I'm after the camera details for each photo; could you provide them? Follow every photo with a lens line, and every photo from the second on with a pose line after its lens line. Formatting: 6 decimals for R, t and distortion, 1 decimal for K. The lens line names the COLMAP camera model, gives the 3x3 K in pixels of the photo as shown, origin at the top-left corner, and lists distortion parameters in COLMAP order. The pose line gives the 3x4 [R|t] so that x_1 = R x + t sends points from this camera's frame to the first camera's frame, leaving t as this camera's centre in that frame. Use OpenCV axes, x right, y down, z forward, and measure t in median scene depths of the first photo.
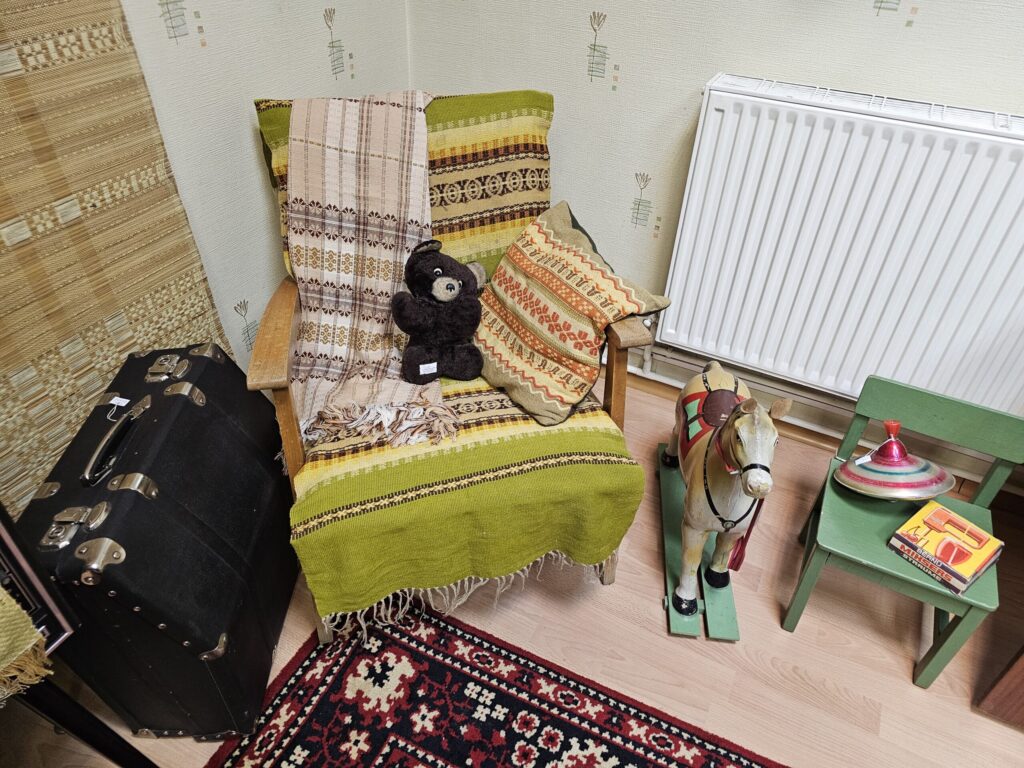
lens RADIAL K [[682.5, 0, 505.3], [0, 682.5, 378.3], [0, 0, 1]] dist [0.072634, -0.045031]
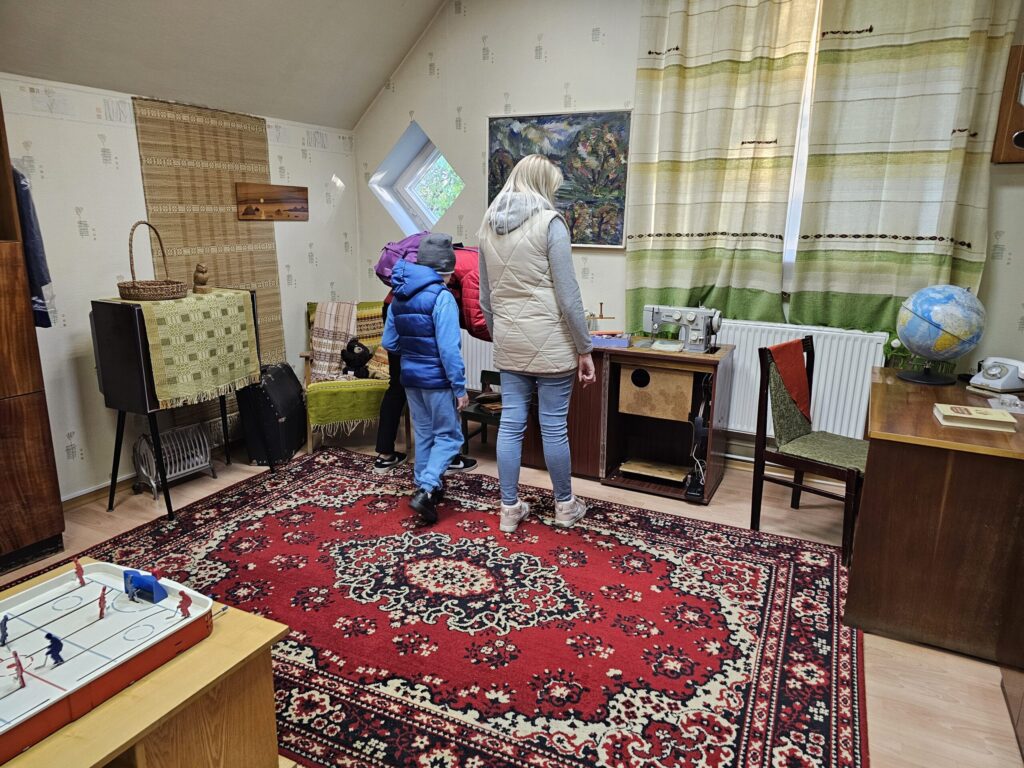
lens RADIAL K [[682.5, 0, 505.3], [0, 682.5, 378.3], [0, 0, 1]] dist [0.072634, -0.045031]
pose [[0.999956, -0.004932, 0.008037, 0.587906], [0.007870, 0.905947, -0.423317, 1.378559], [-0.005194, 0.423362, 0.905946, -1.918485]]
